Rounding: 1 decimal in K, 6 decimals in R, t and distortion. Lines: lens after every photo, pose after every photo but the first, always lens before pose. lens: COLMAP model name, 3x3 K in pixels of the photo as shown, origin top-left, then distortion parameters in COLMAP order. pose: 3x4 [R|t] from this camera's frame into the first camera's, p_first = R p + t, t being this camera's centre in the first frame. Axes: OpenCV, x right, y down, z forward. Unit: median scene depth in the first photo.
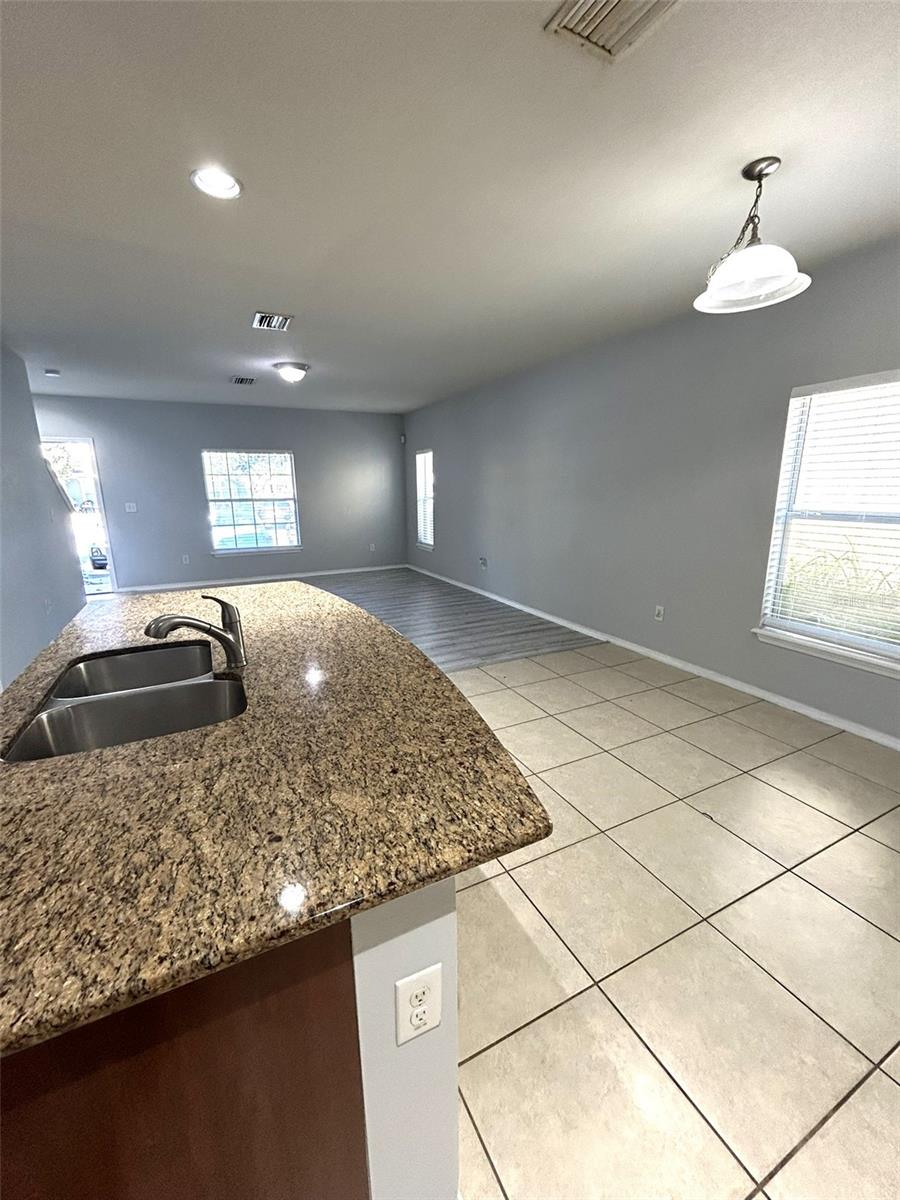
lens RADIAL K [[489.4, 0, 453.5], [0, 489.4, 602.6], [0, 0, 1]] dist [-0.000524, 0.001126]
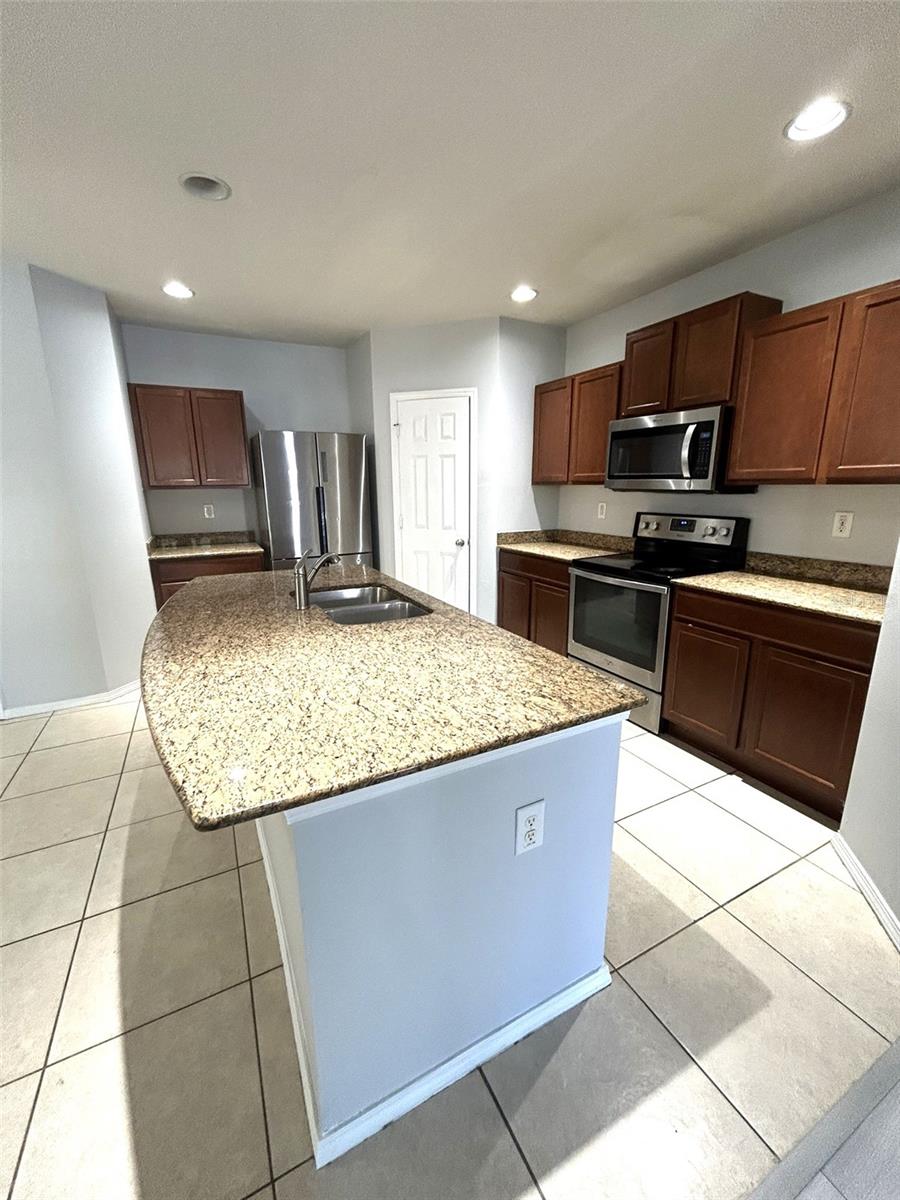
lens RADIAL K [[489.4, 0, 450.2], [0, 489.4, 598.3], [0, 0, 1]] dist [-0.000524, 0.001126]
pose [[-0.999859, 0.016691, 0.002023, -0.258995], [0.015814, 0.892711, 0.450353, -0.153856], [0.005711, 0.450321, -0.892848, 0.667895]]
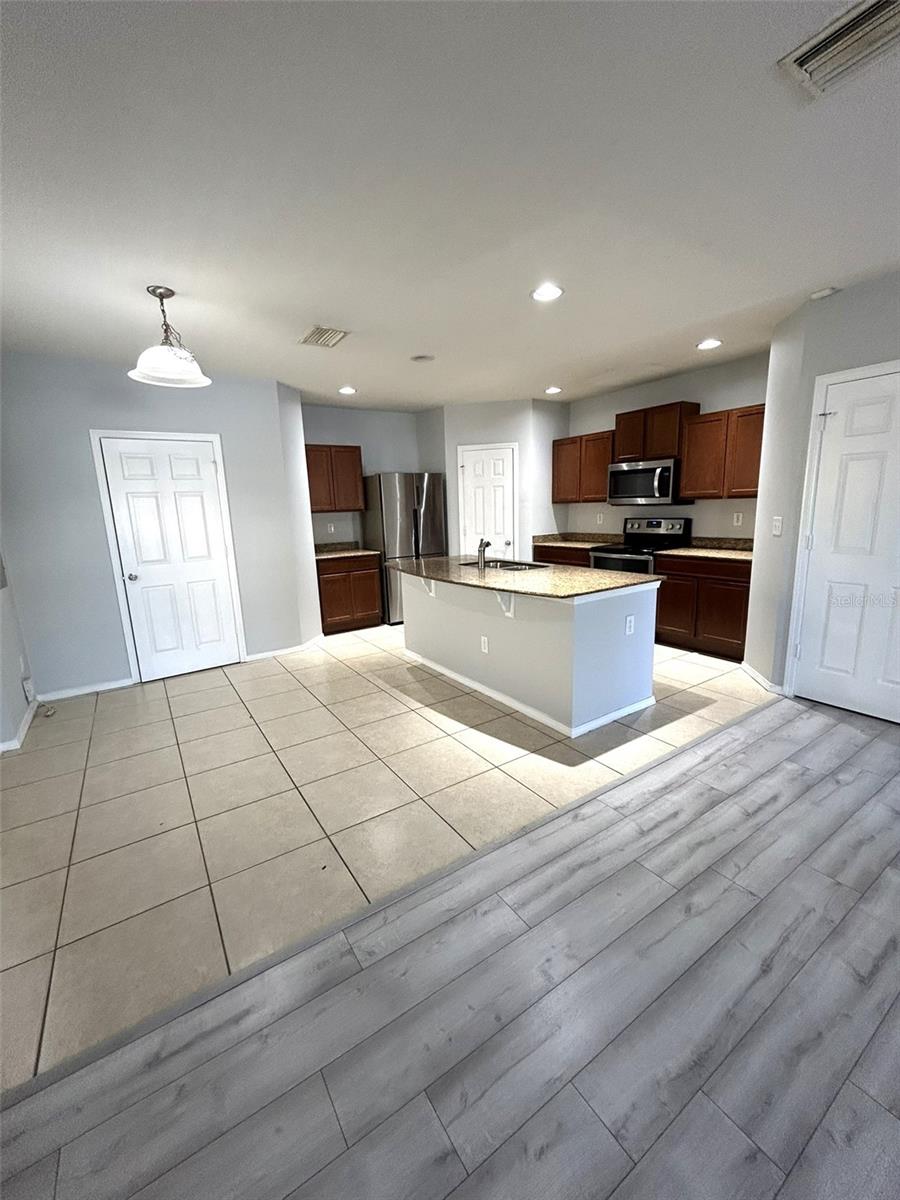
lens RADIAL K [[489.4, 0, 450.8], [0, 489.4, 597.8], [0, 0, 1]] dist [-0.000524, 0.001126]
pose [[-0.993091, 0.063480, -0.098697, 0.000911], [0.017218, 0.910775, 0.412544, -0.253476], [0.116079, 0.407994, -0.905575, 1.051239]]
